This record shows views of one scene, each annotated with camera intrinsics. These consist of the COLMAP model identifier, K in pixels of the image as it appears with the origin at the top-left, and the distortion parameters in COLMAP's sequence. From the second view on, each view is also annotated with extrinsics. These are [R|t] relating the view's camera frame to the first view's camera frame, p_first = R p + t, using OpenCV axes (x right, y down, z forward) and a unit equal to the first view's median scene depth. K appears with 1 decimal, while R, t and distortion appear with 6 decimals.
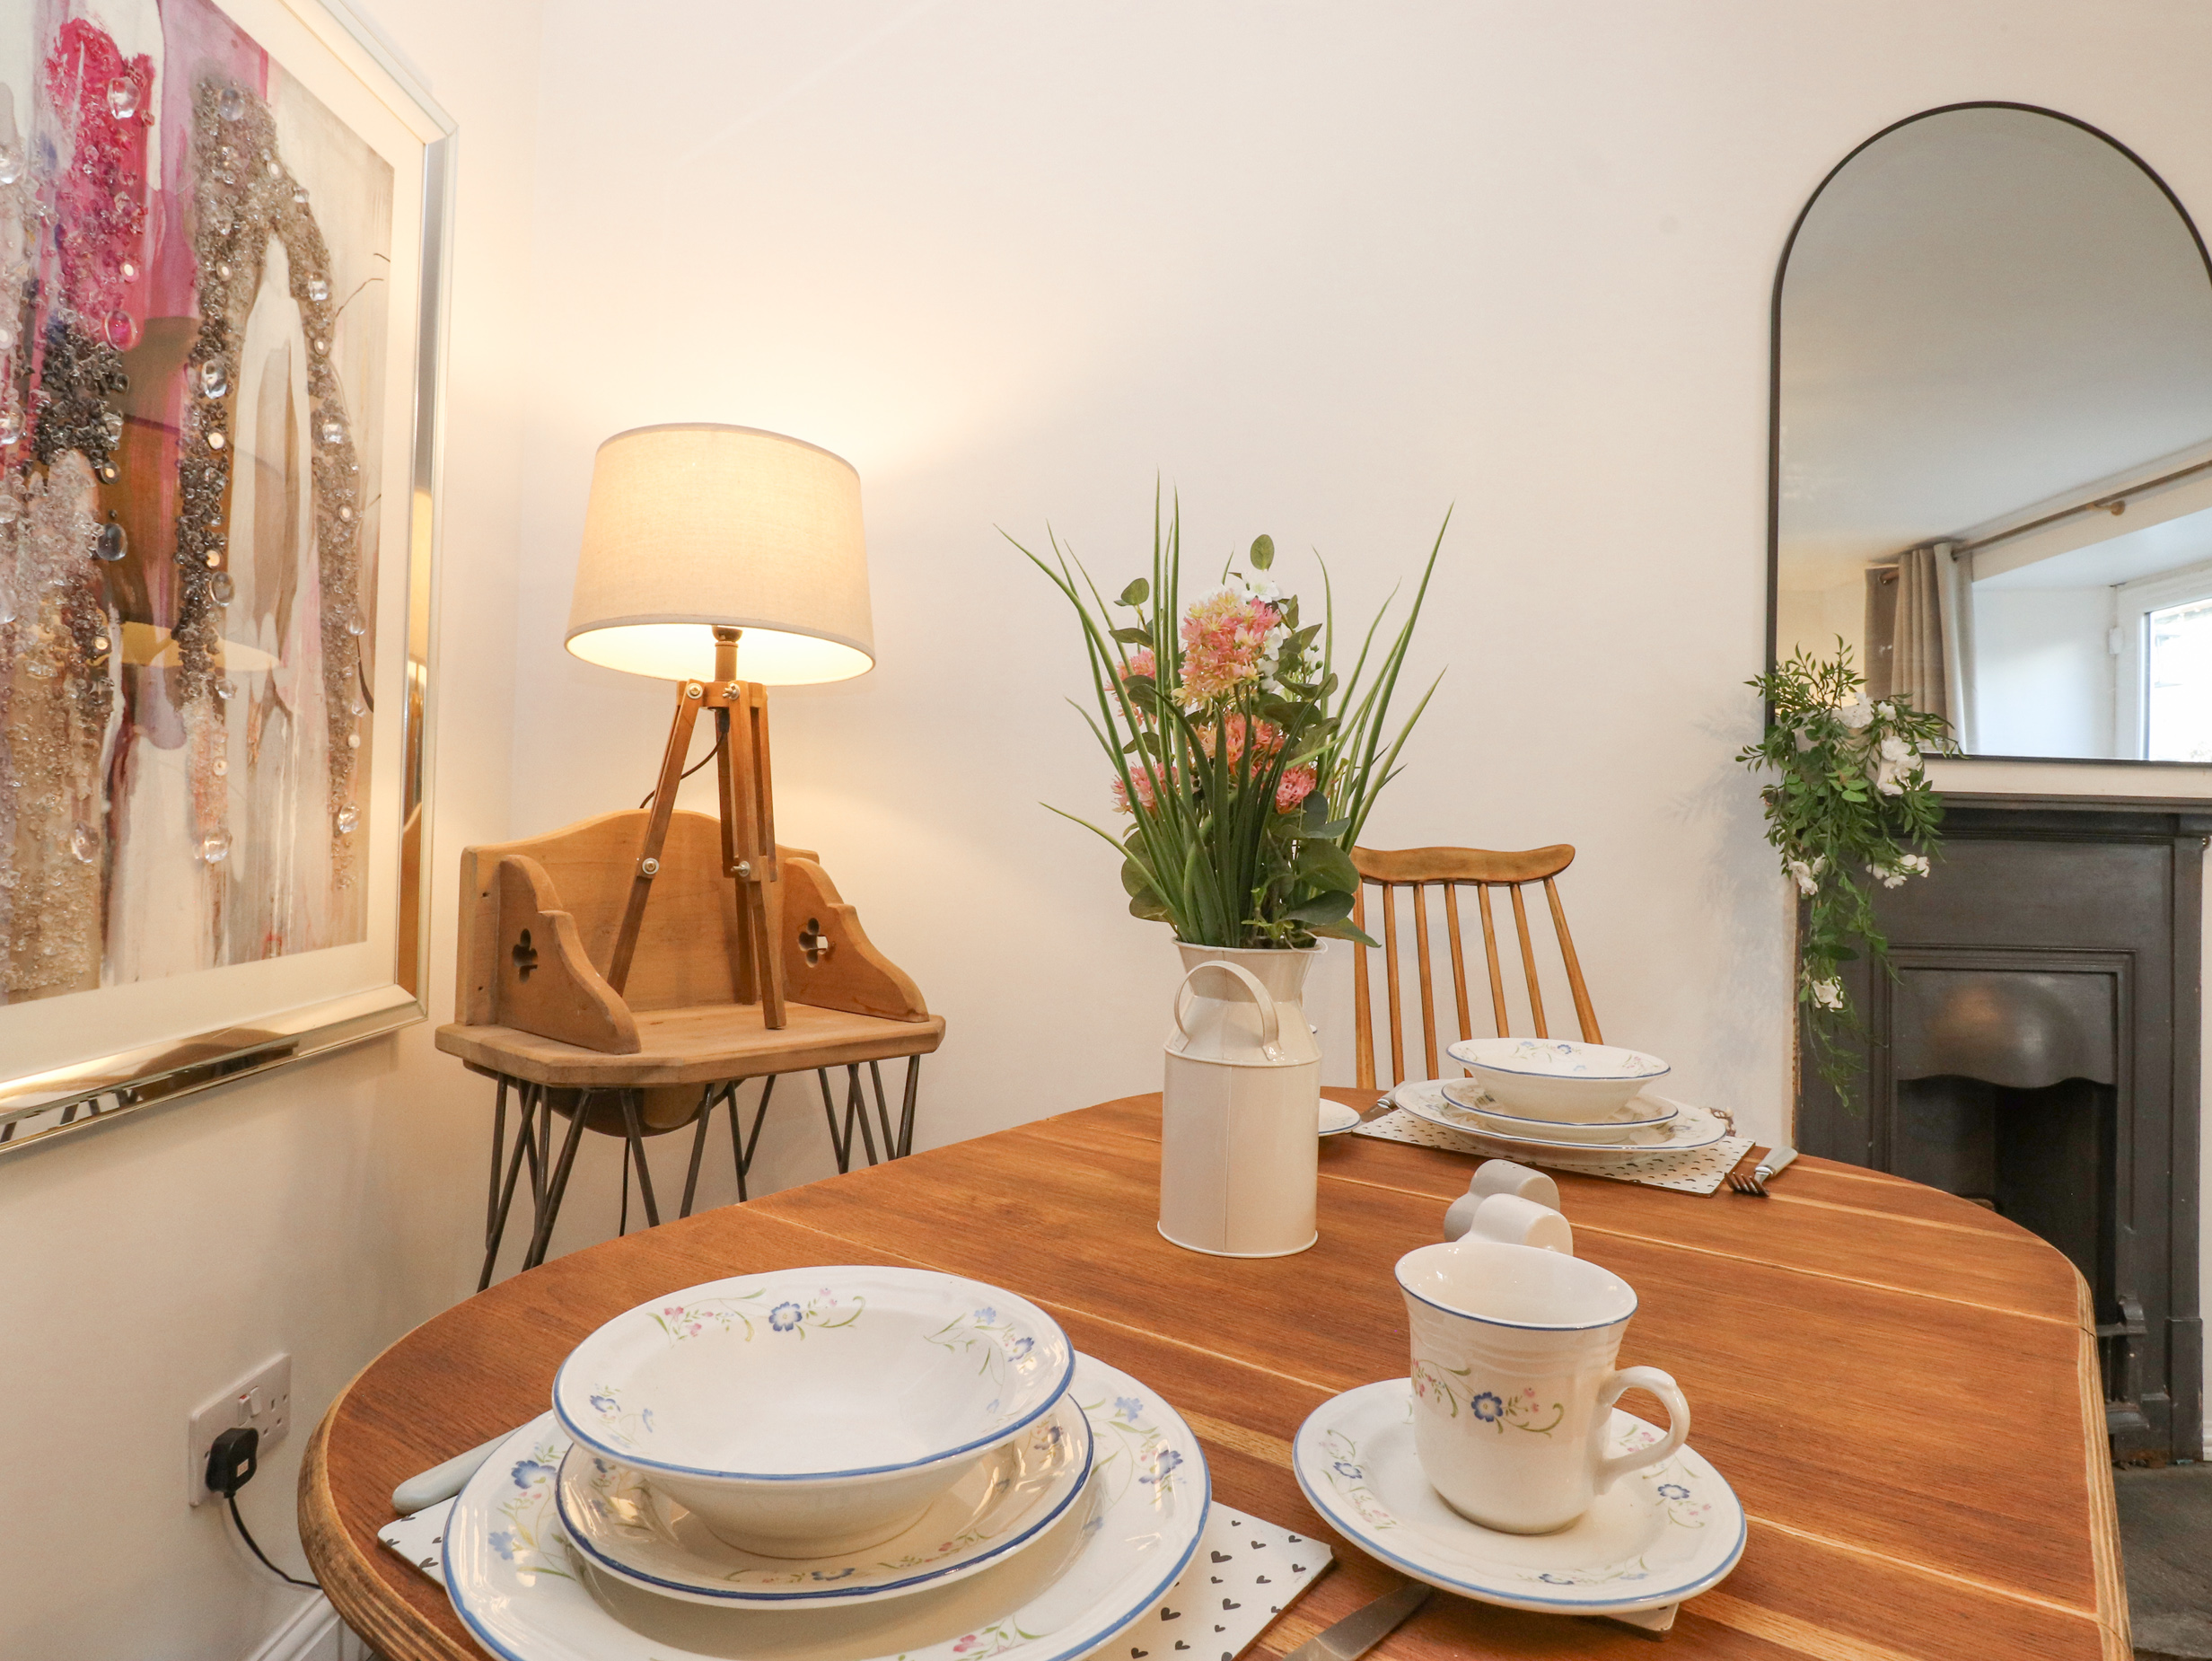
lens RADIAL K [[1322.5, 0, 1107.8], [0, 1322.5, 792.8], [0, 0, 1]] dist [-0.004706, -0.002454]
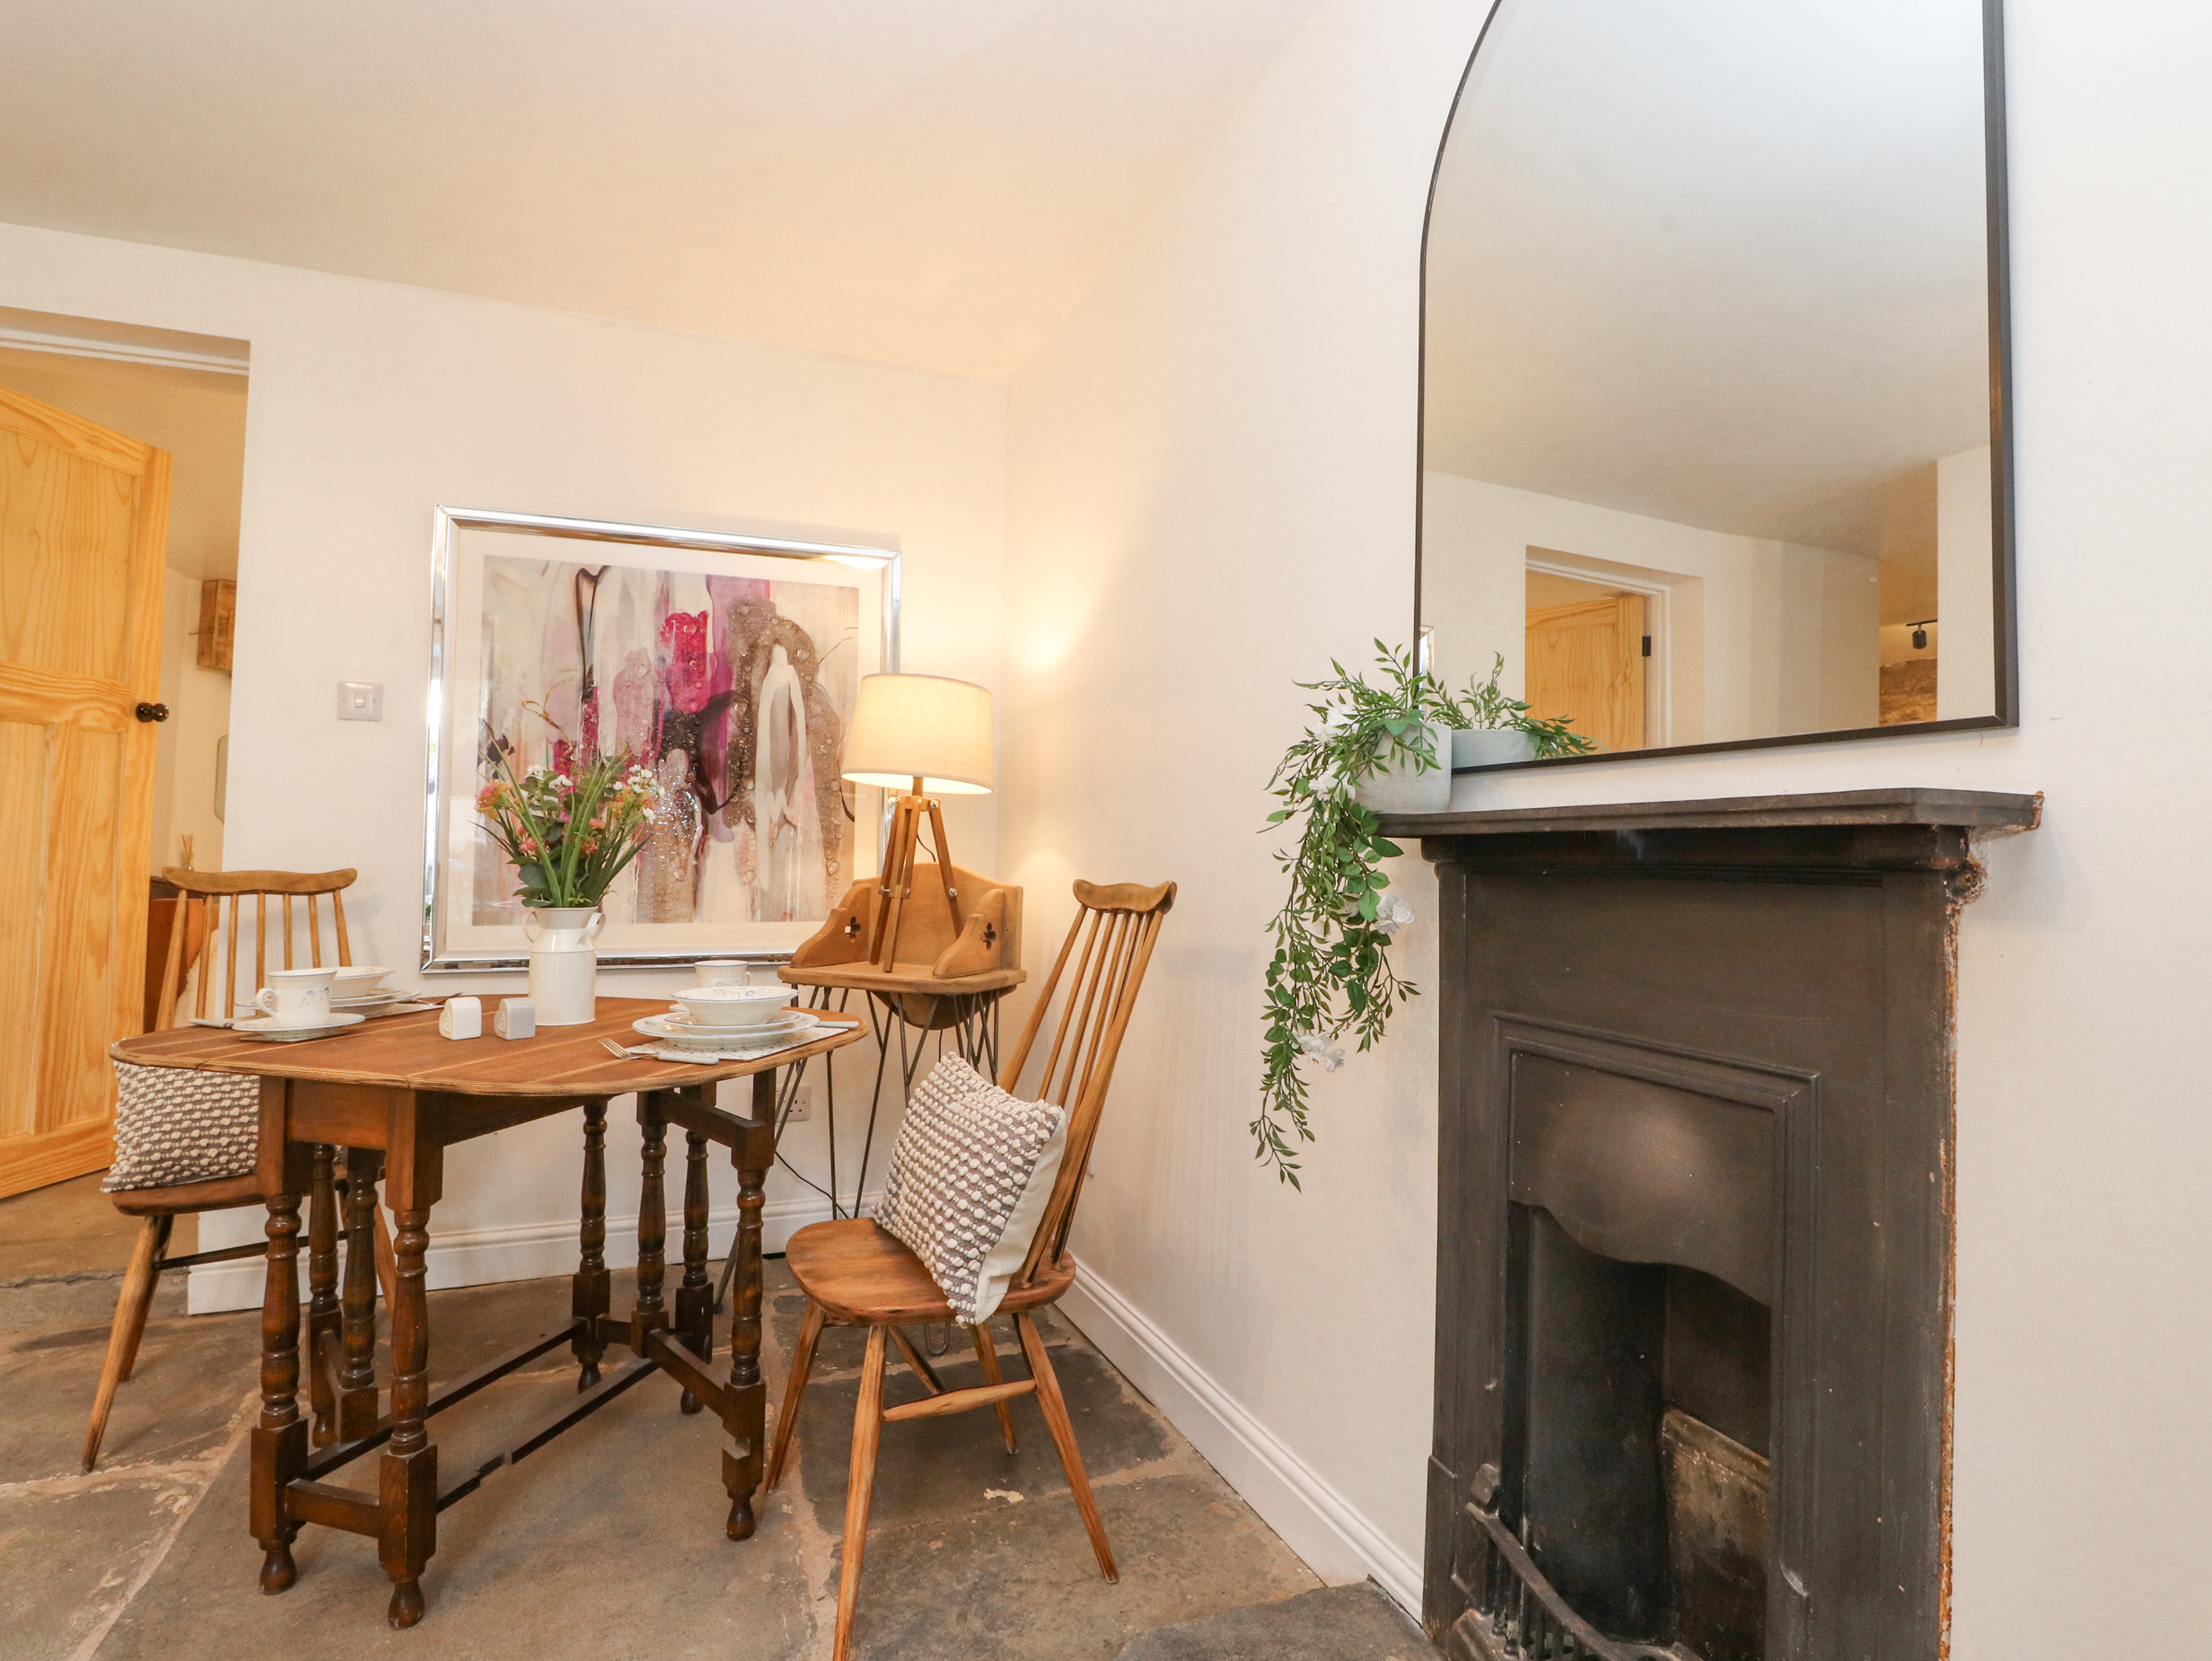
lens RADIAL K [[1154.9, 0, 1113.2], [0, 1154.9, 803.7], [0, 0, 1]] dist [0.001948, -0.015258]
pose [[0.359589, -0.062930, -0.930986, 1.741059], [0.016644, 0.997997, -0.061031, 0.044936], [0.932962, 0.006451, 0.359916, 0.798850]]
